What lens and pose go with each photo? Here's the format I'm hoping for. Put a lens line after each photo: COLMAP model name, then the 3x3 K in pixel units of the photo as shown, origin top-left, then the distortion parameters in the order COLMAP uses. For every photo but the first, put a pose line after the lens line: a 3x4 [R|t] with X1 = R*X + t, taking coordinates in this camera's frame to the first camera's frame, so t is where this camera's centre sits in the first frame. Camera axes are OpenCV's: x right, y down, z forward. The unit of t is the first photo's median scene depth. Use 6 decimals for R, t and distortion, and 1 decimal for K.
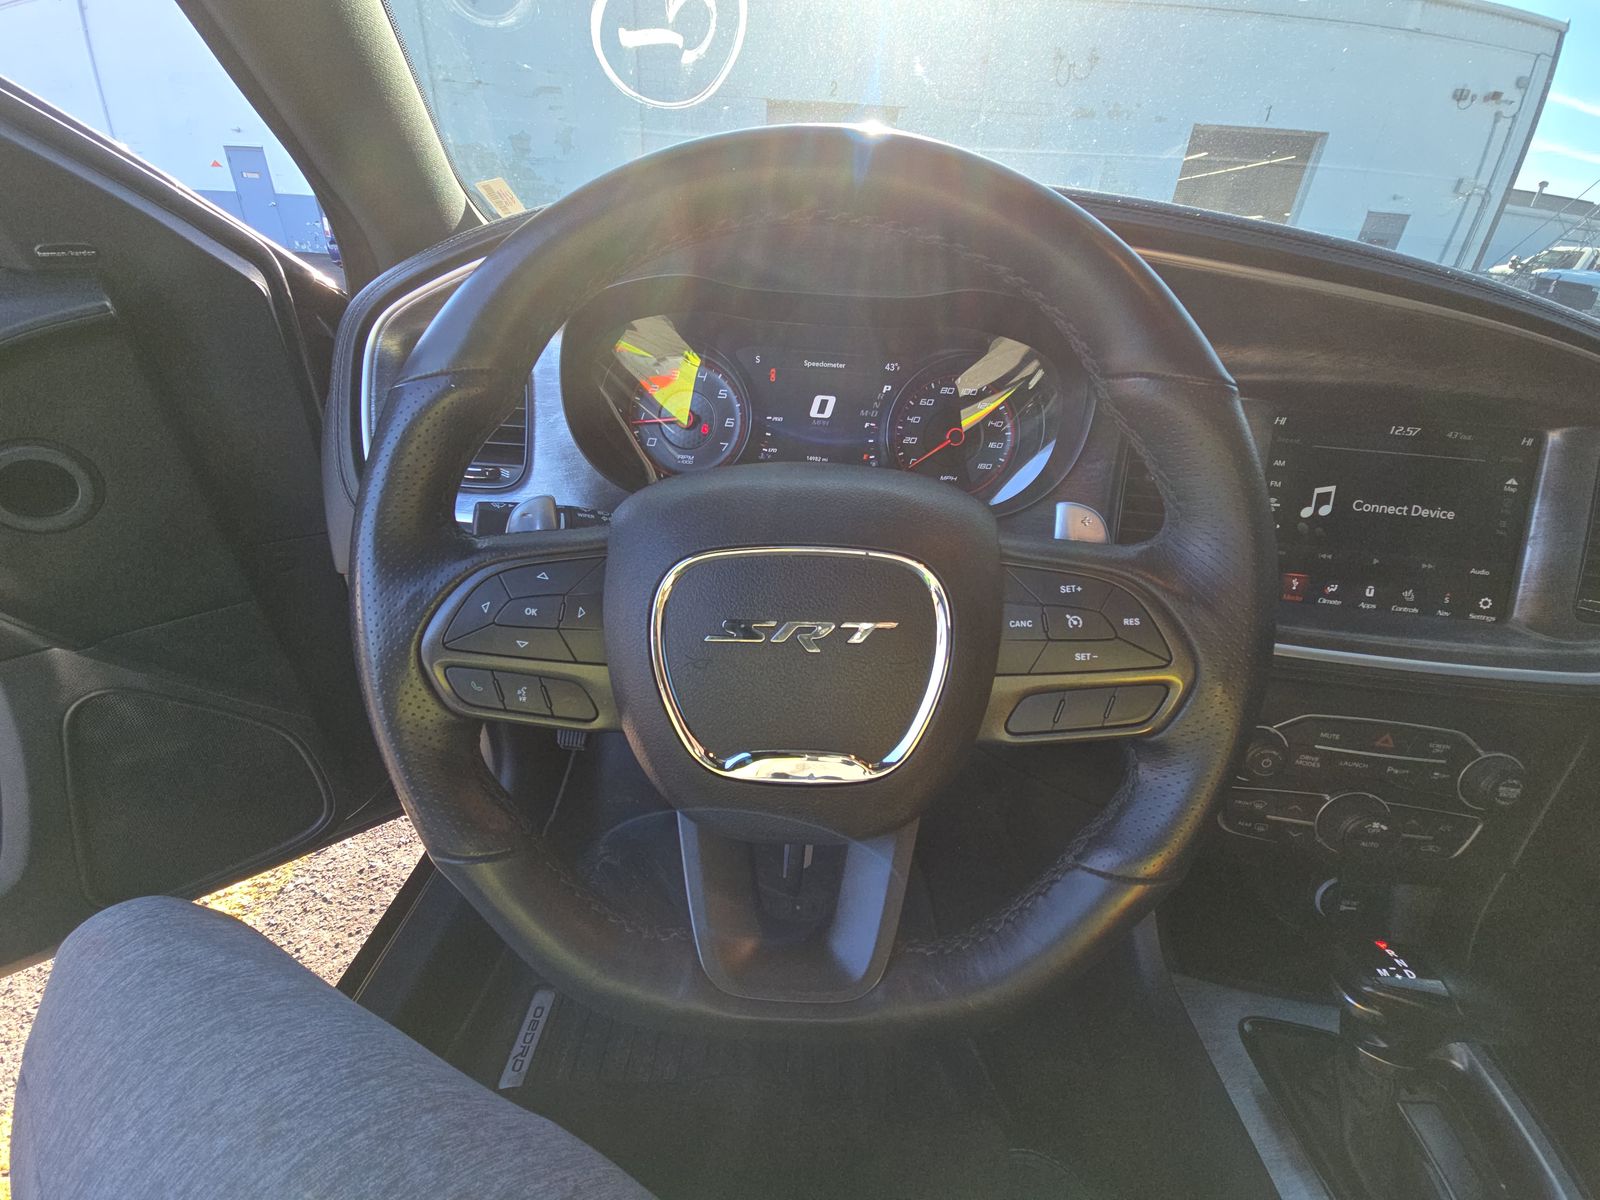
lens RADIAL K [[643.0, 0, 801.4], [0, 643.0, 600.5], [0, 0, 1]] dist [0.000467, 0.000019]
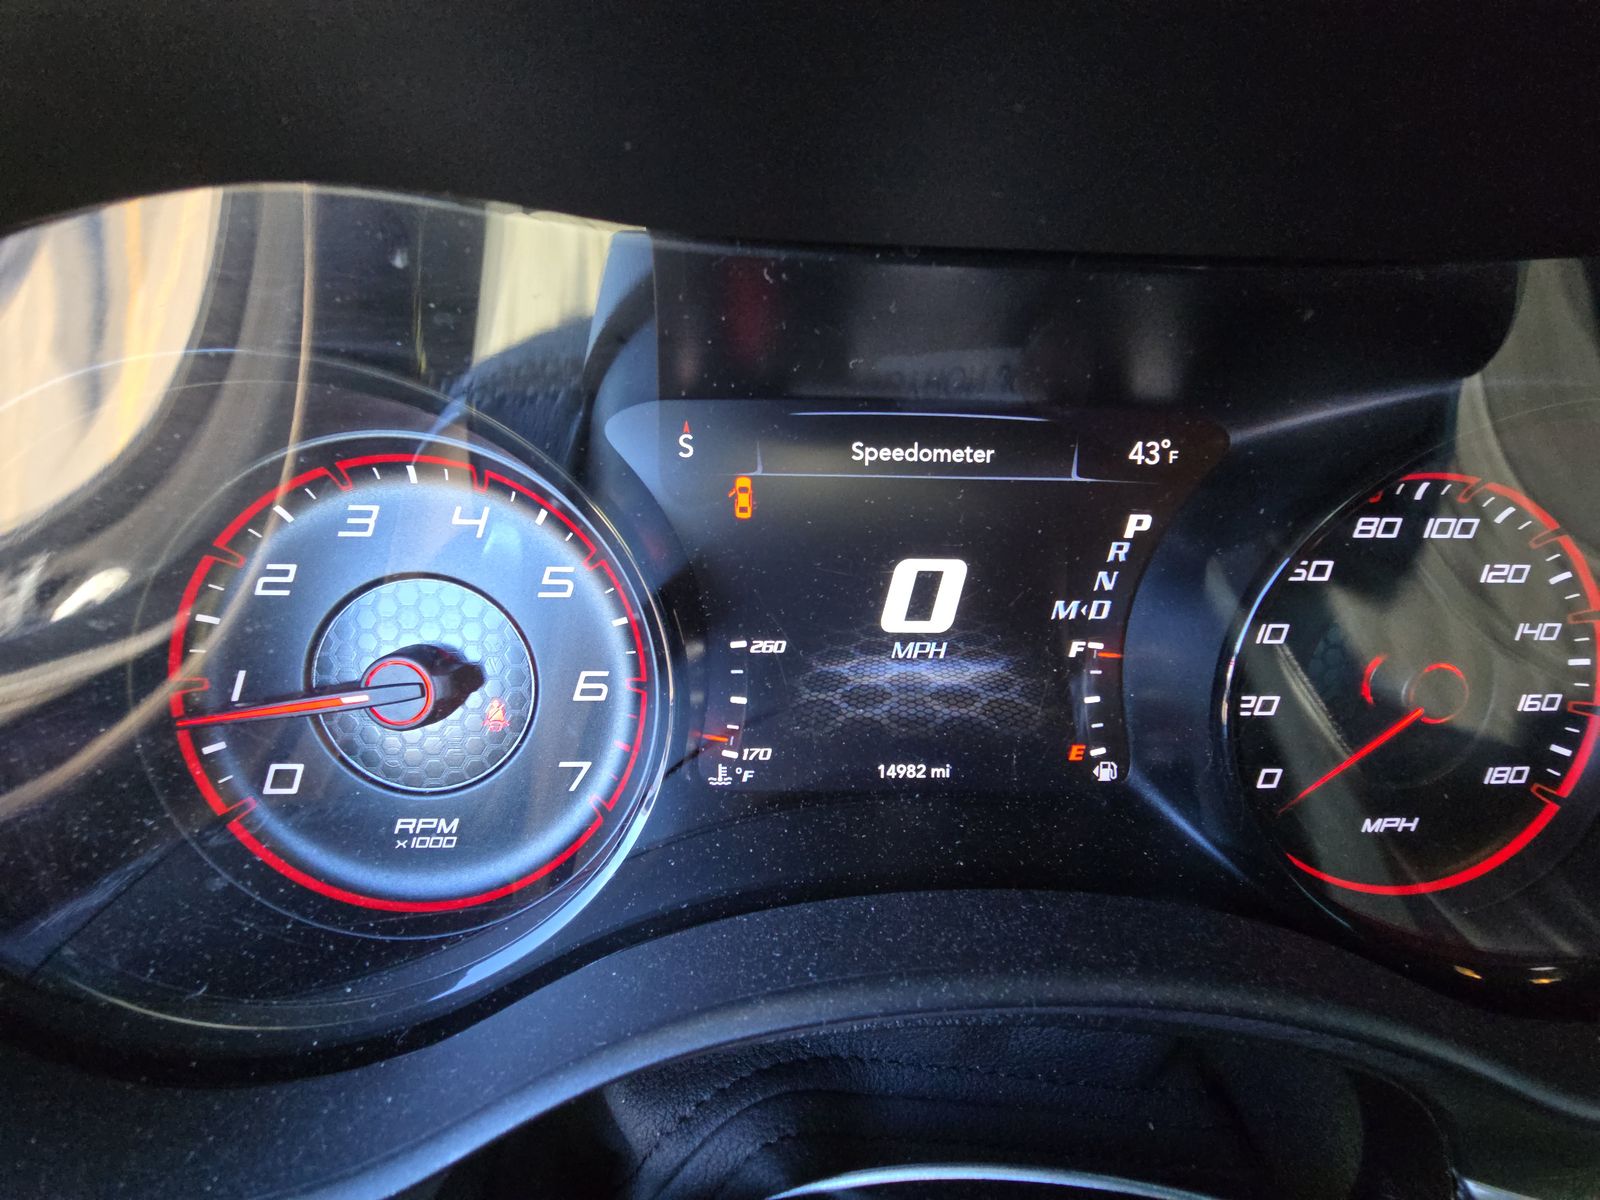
lens RADIAL K [[643.0, 0, 798.8], [0, 643.0, 597.3], [0, 0, 1]] dist [0.000467, 0.000019]
pose [[0.988171, -0.073371, 0.134667, -0.060608], [0.084481, 0.993310, -0.078723, -0.283605], [-0.127991, 0.089169, 0.987759, 0.725149]]
